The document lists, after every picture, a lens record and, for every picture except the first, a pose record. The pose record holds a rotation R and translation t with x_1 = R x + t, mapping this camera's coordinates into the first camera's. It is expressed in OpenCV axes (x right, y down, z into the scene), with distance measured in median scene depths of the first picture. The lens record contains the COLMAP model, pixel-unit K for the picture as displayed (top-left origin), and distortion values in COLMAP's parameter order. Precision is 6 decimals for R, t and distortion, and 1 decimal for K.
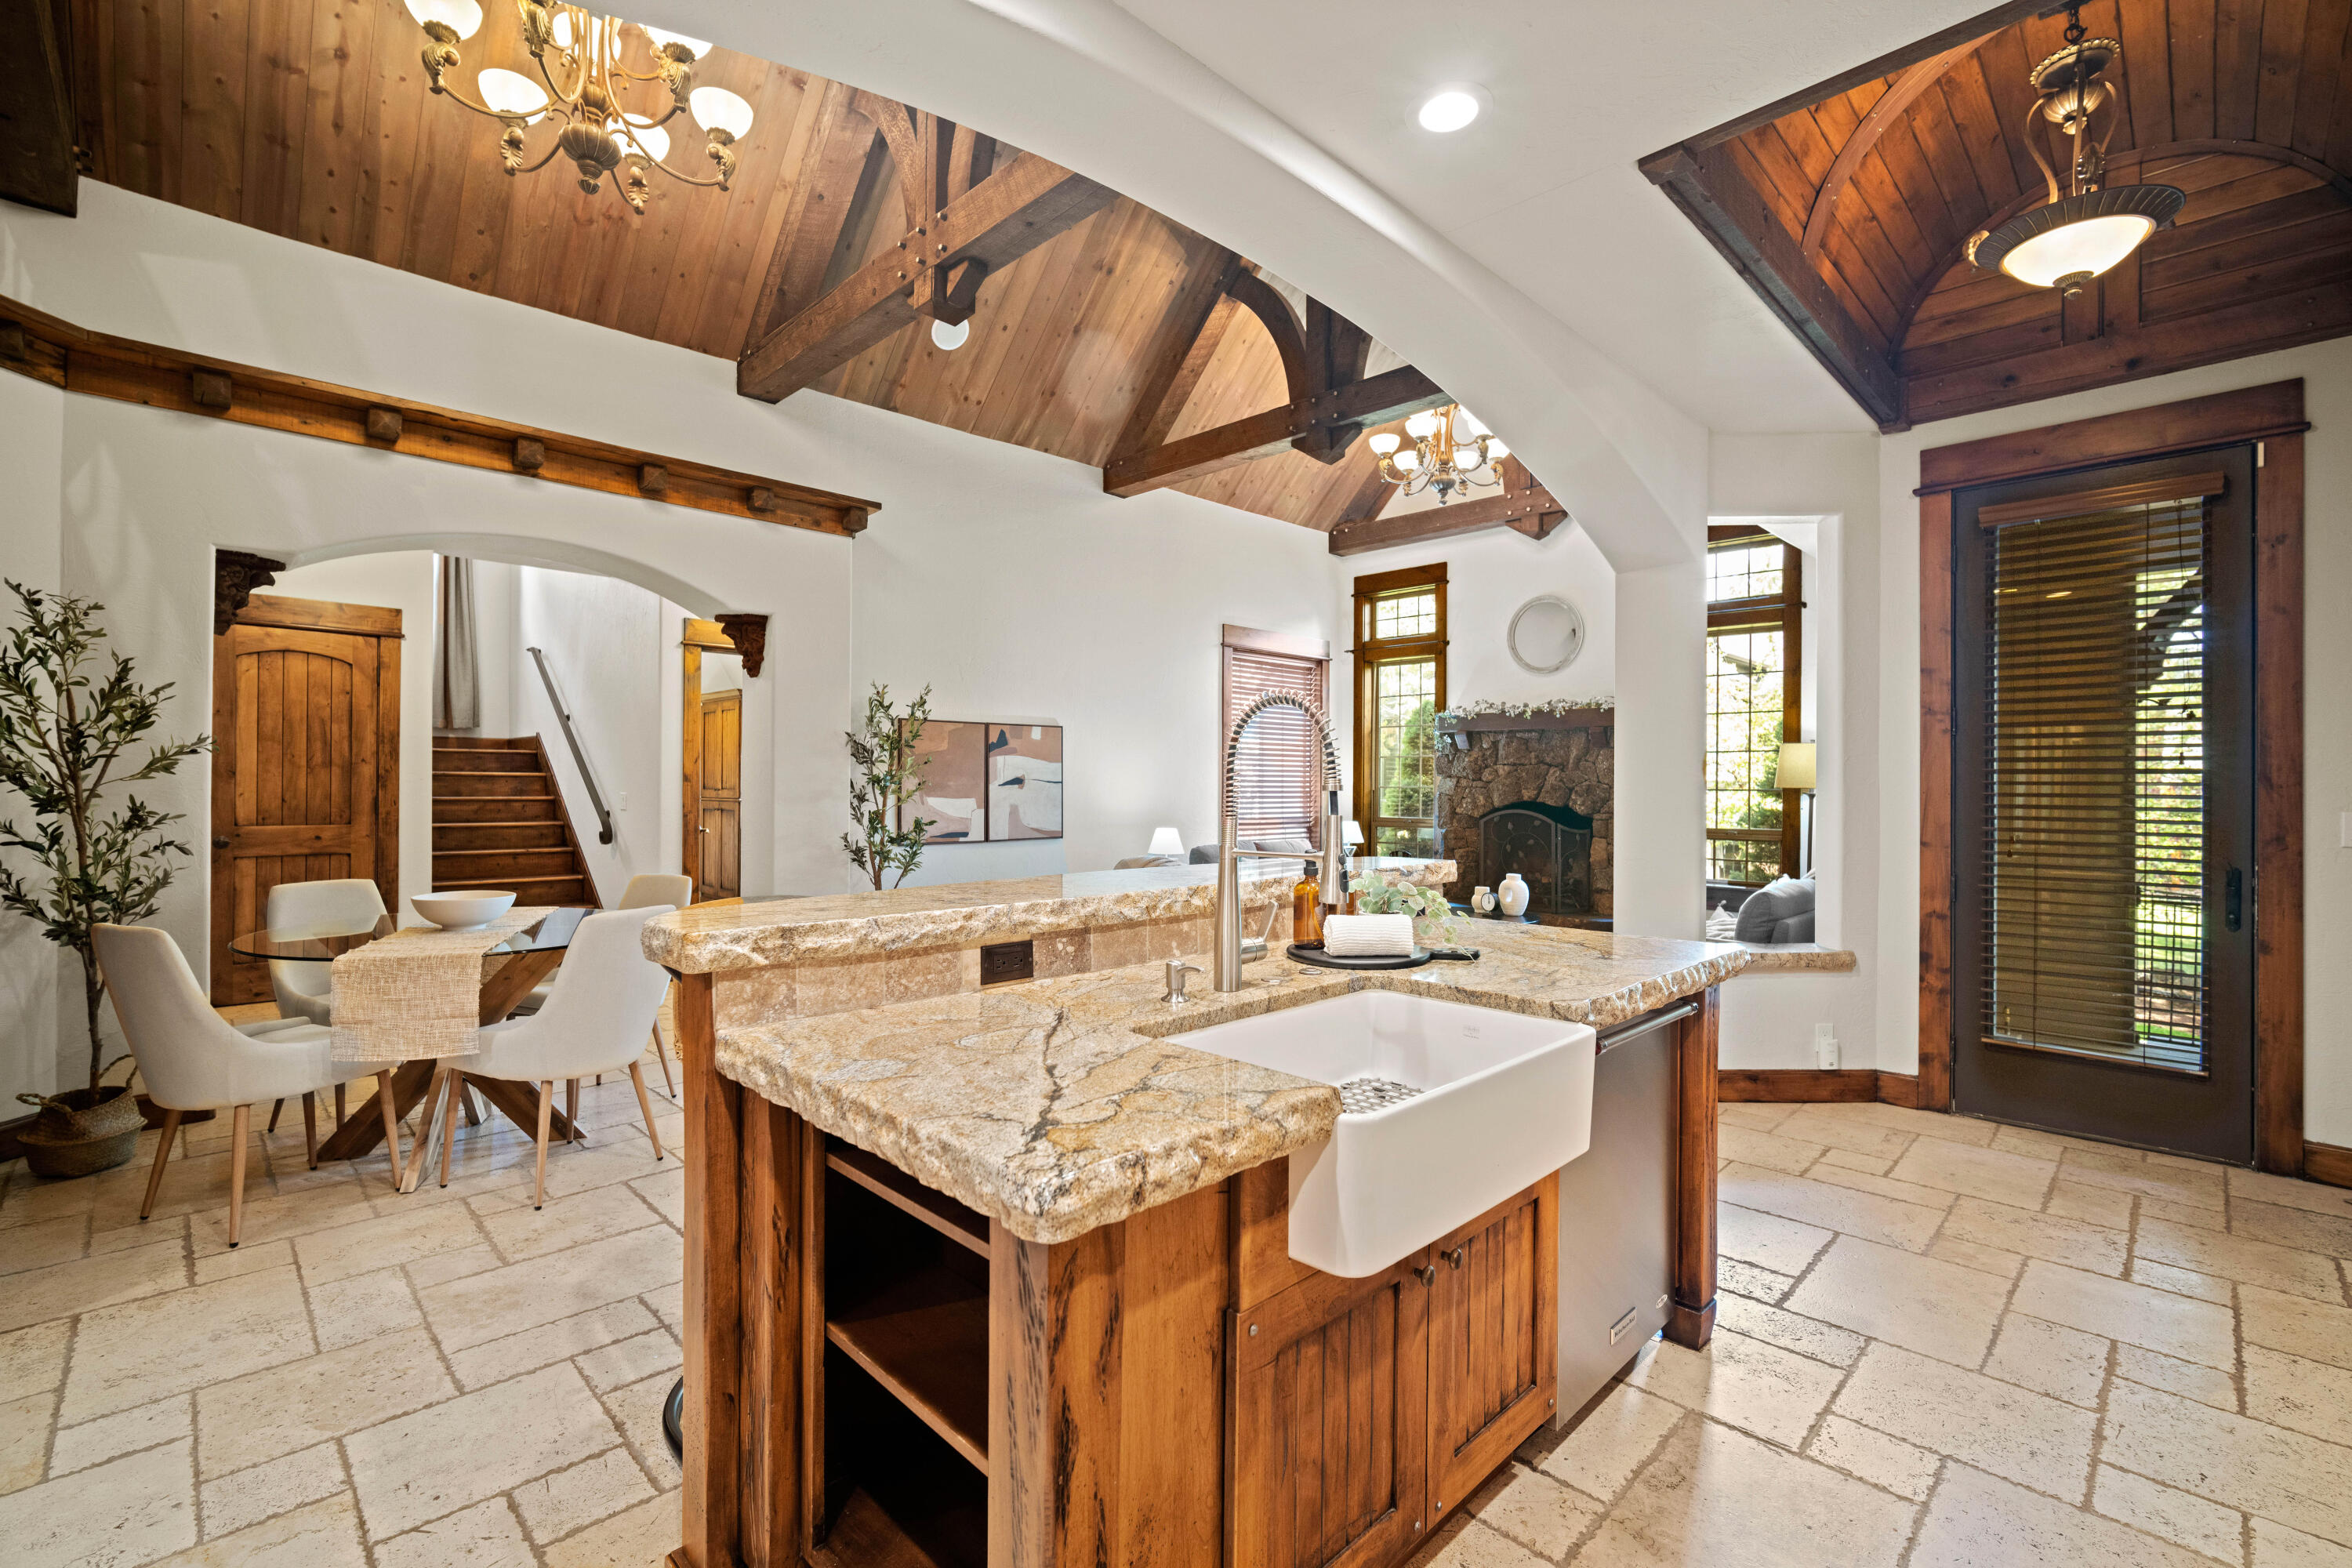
lens RADIAL K [[1018.9, 0, 1170.5], [0, 1018.9, 785.2], [0, 0, 1]] dist [-0.012514, 0.000799]
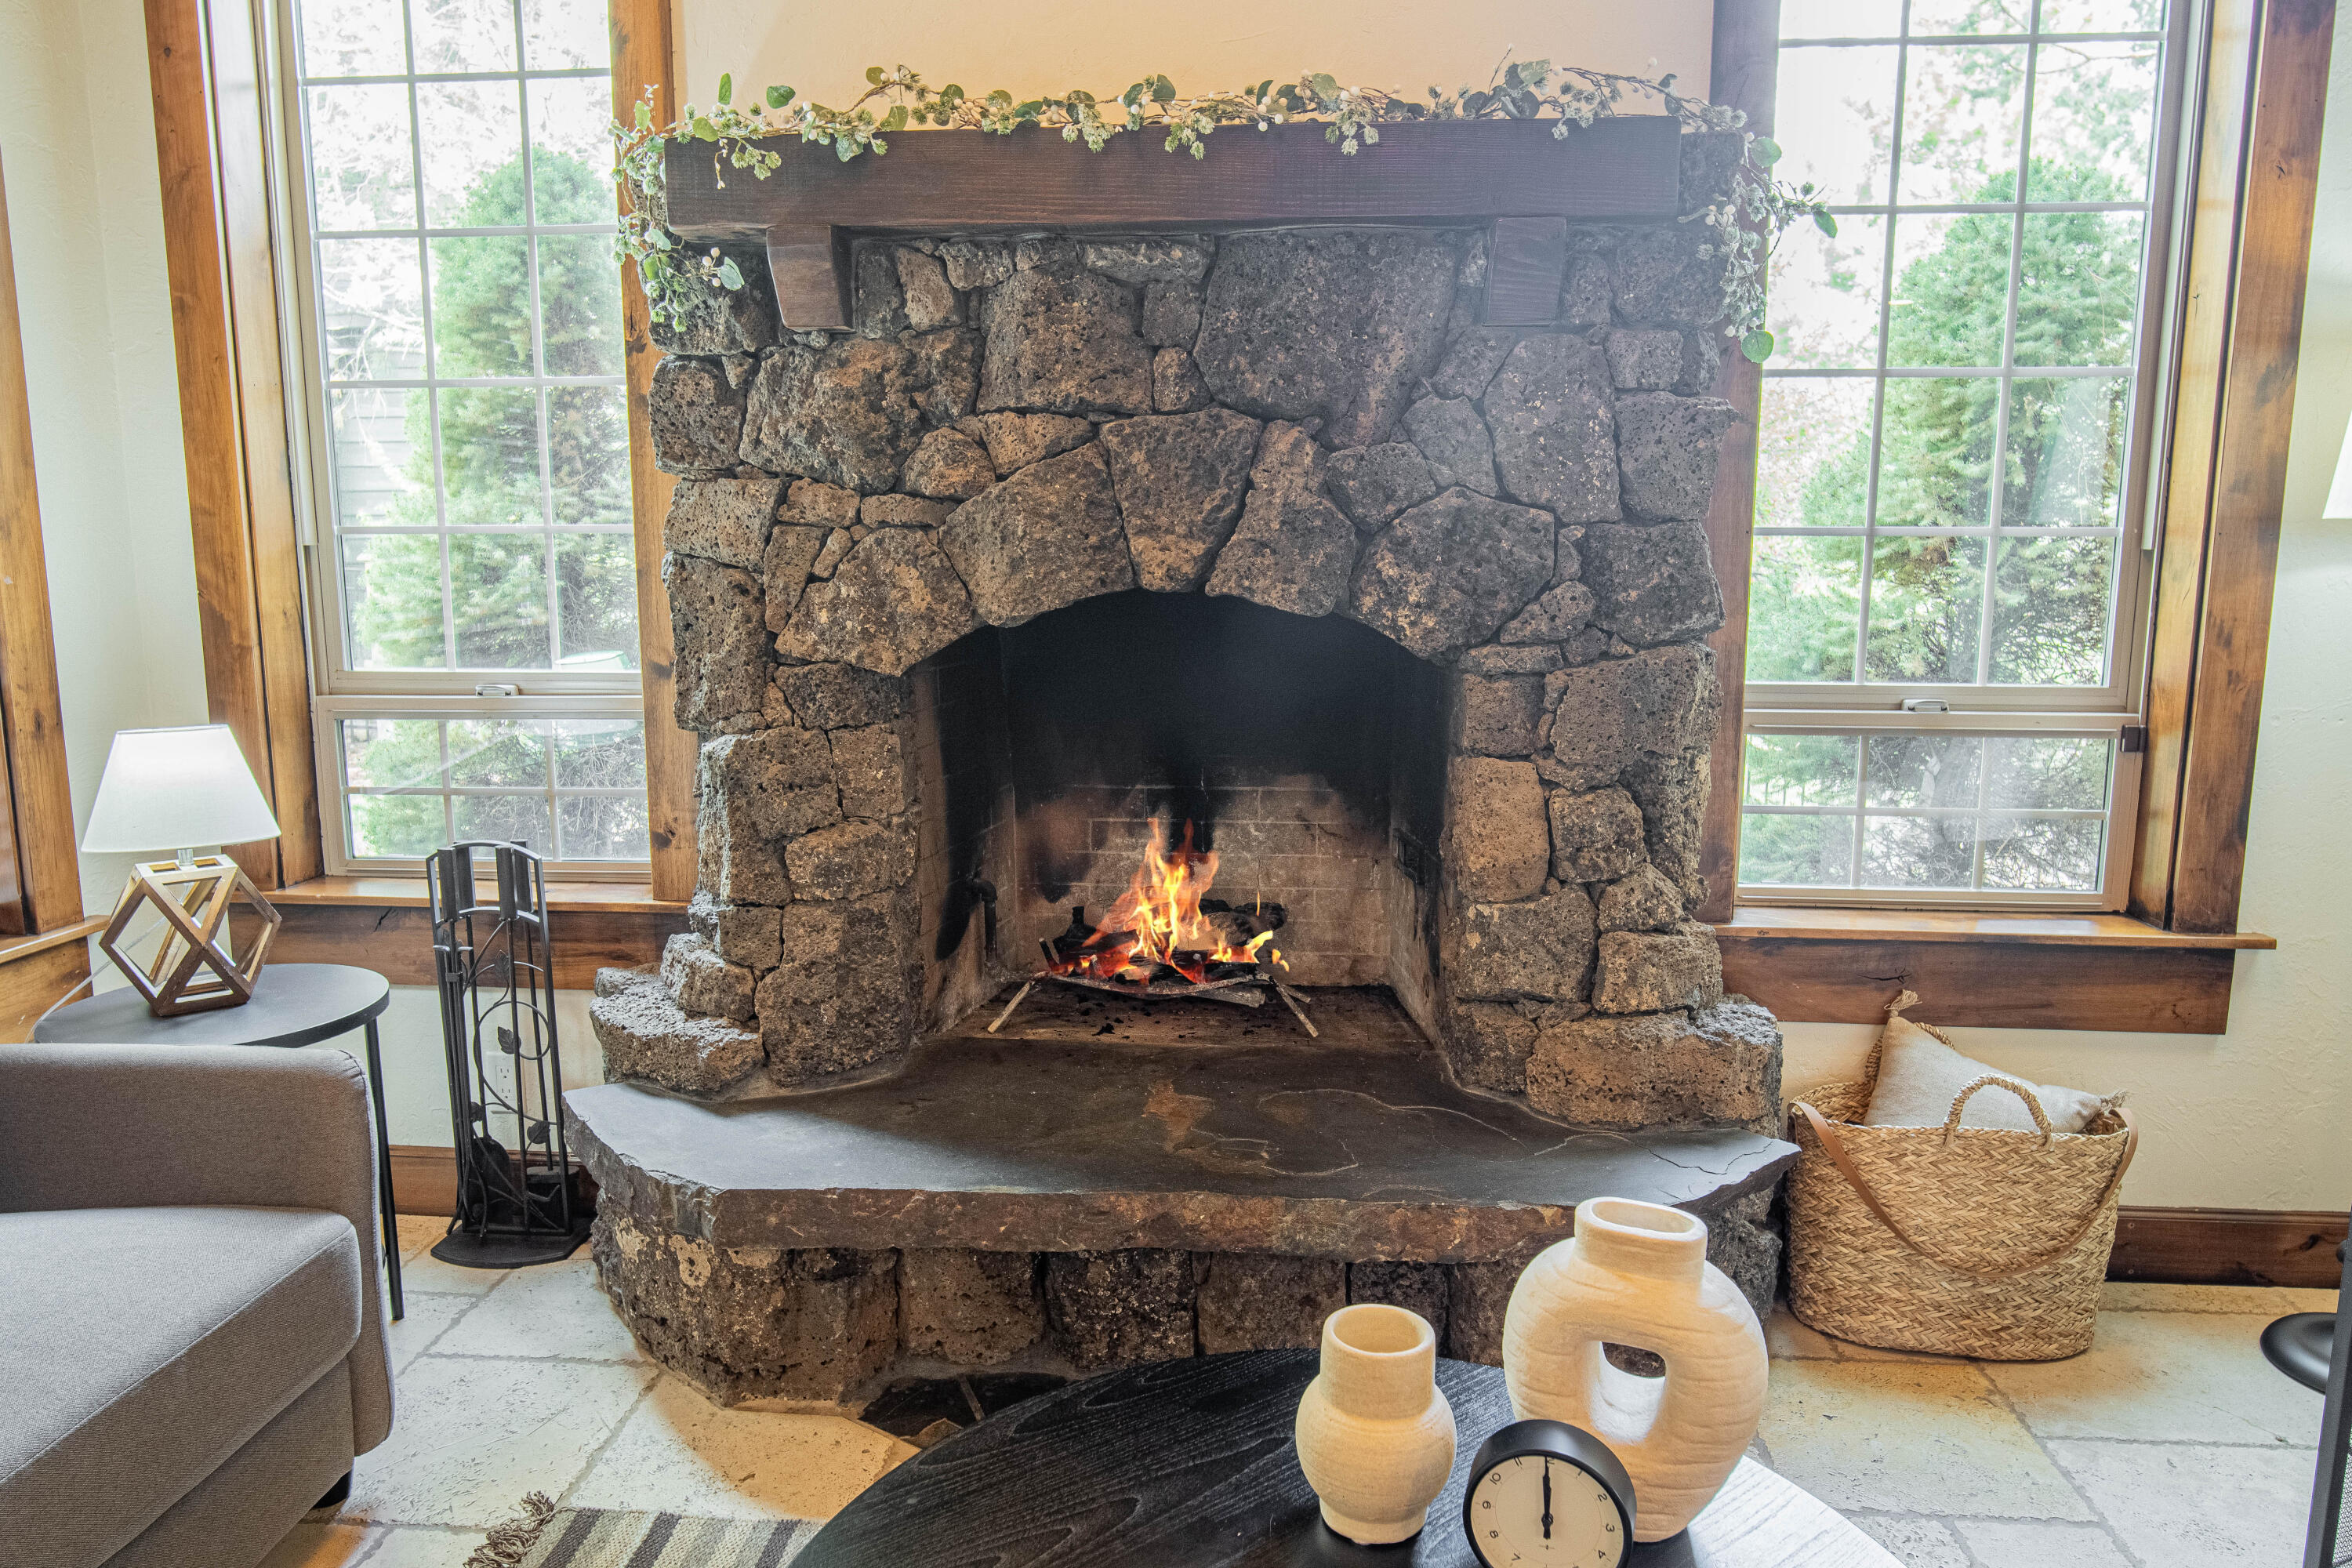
lens RADIAL K [[1547.8, 0, 1176.0], [0, 1547.8, 784.0], [0, 0, 1]] dist [-0.007849, -0.002576]
pose [[0.758862, -0.109561, 0.641970, 0.181941], [0.004608, 0.986626, 0.162934, 0.003694], [-0.651235, -0.120687, 0.749218, 0.925399]]
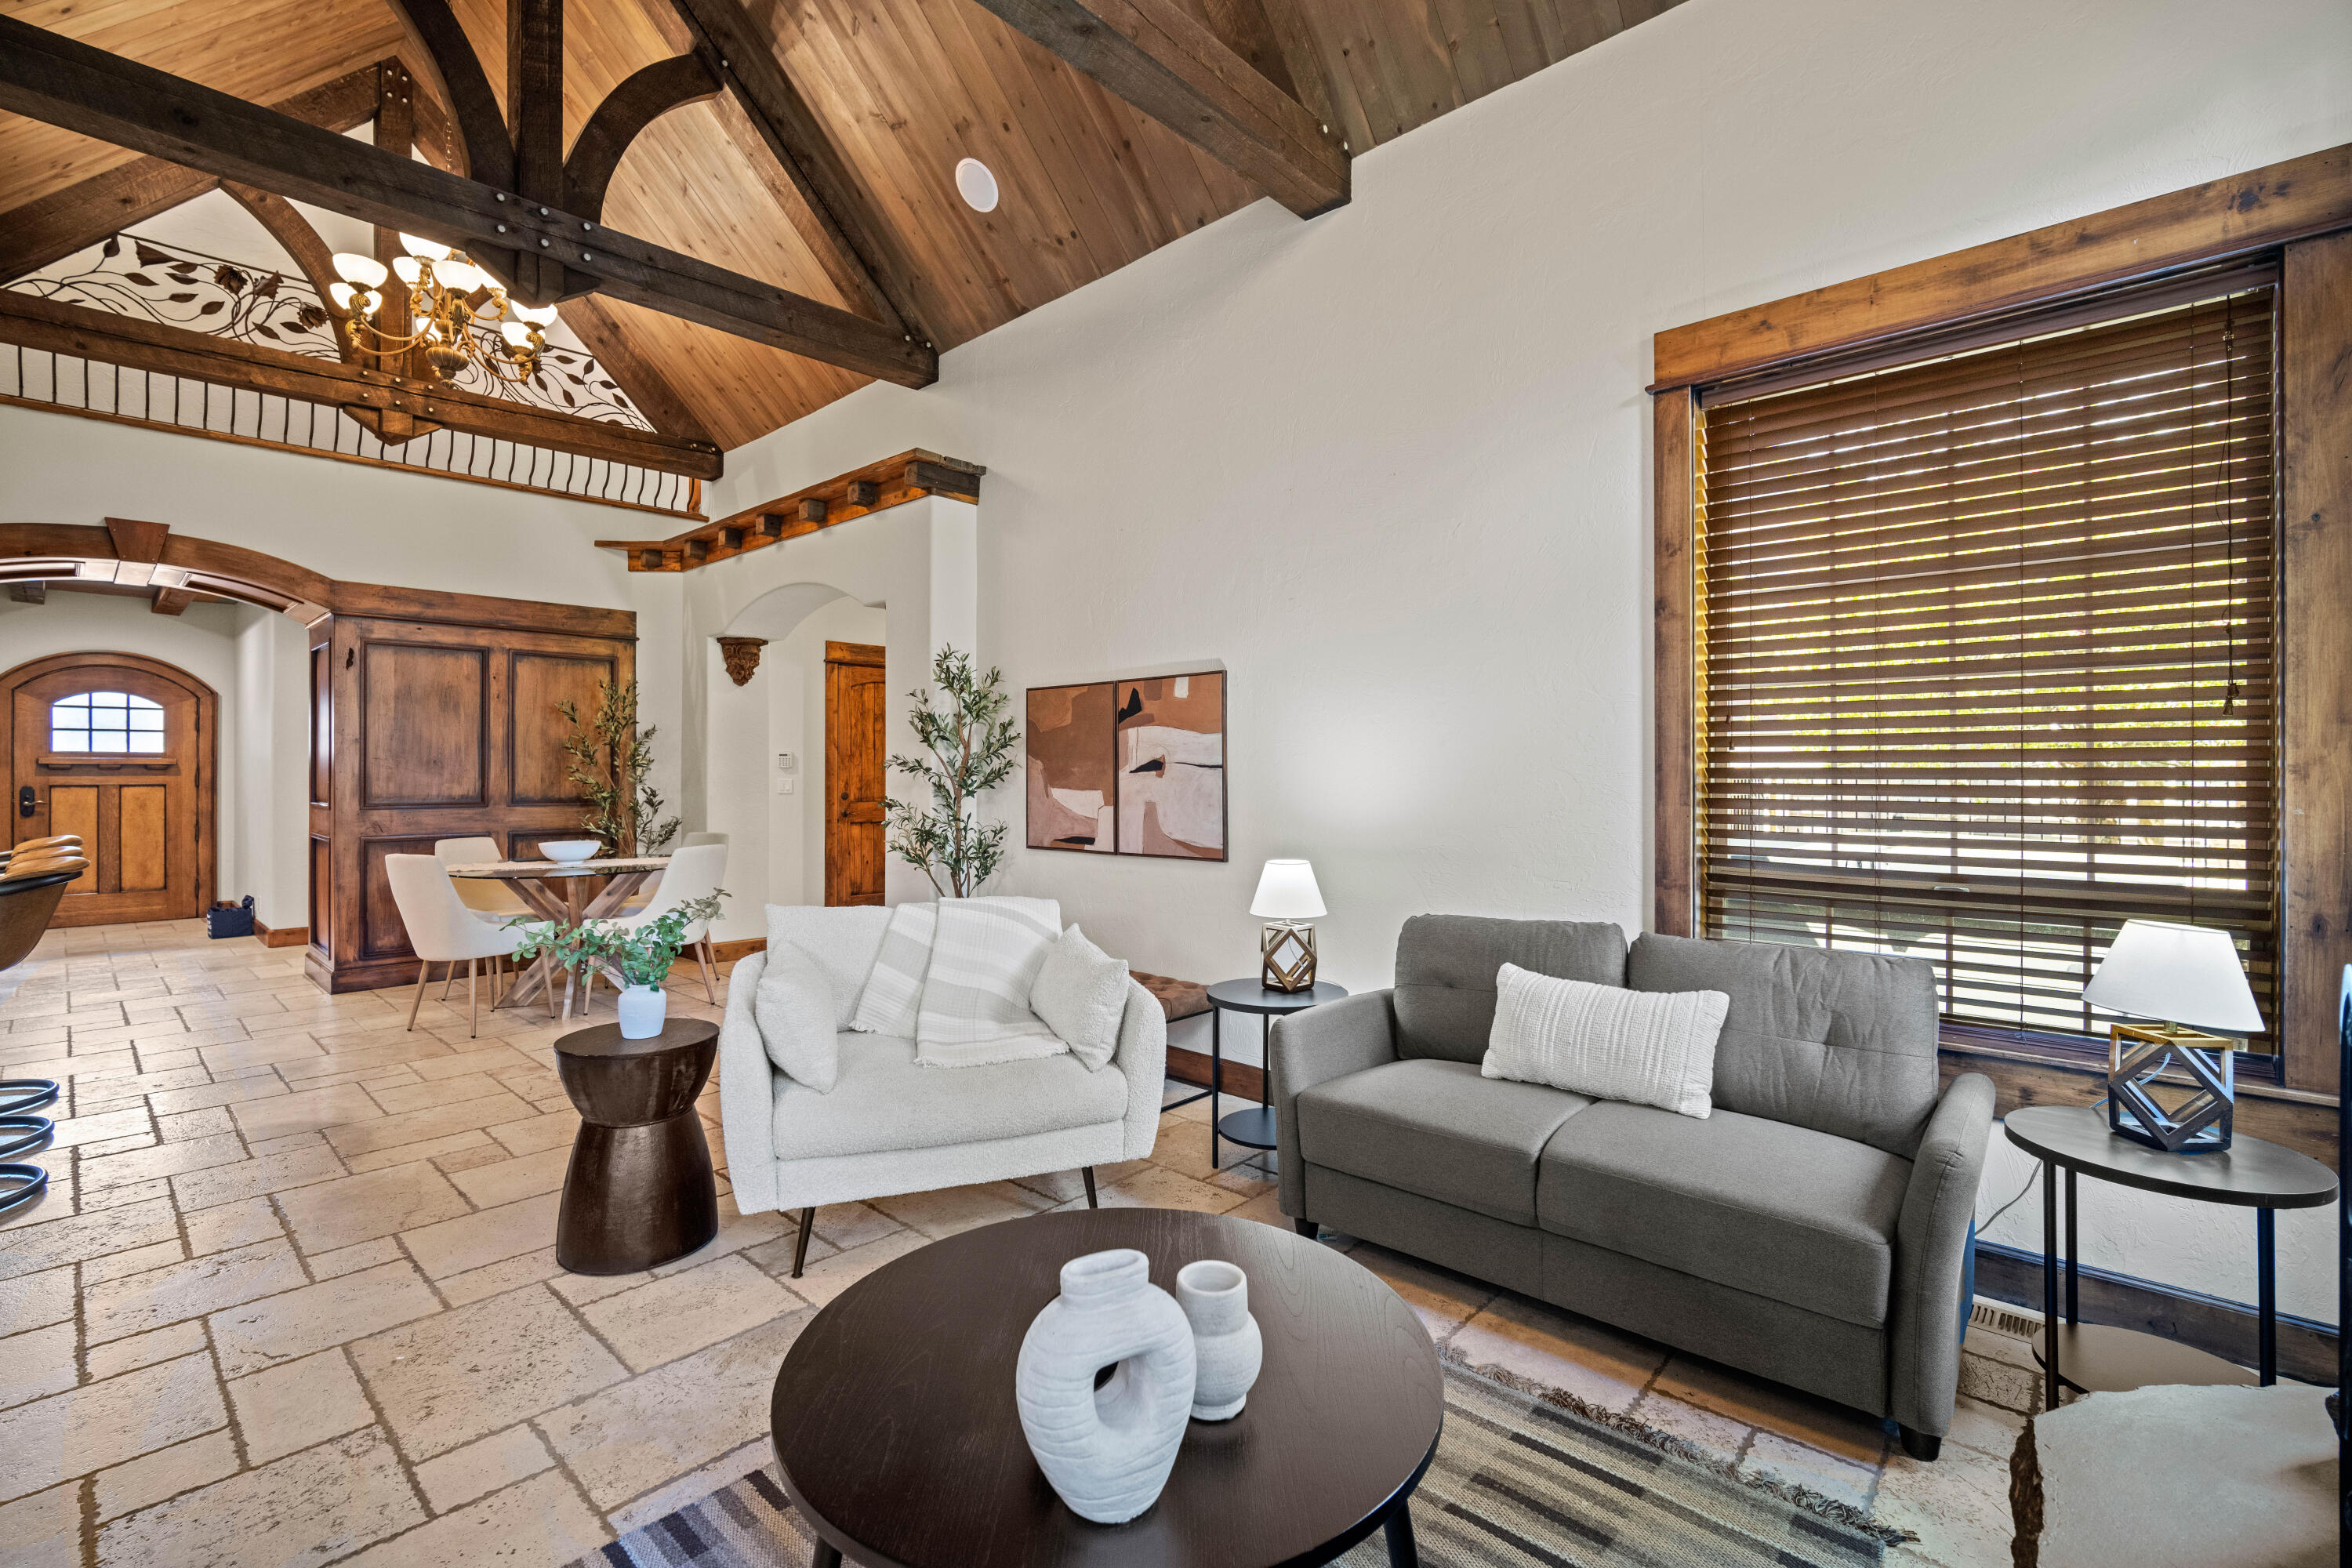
lens RADIAL K [[1037.1, 0, 1181.5], [0, 1037.1, 769.4], [0, 0, 1]] dist [-0.010882, 0.001109]
pose [[0.052552, -0.006709, -0.998596, 0.532471], [0.000477, 0.999977, -0.006693, 0.003156], [0.998618, -0.000125, 0.052554, 1.031567]]
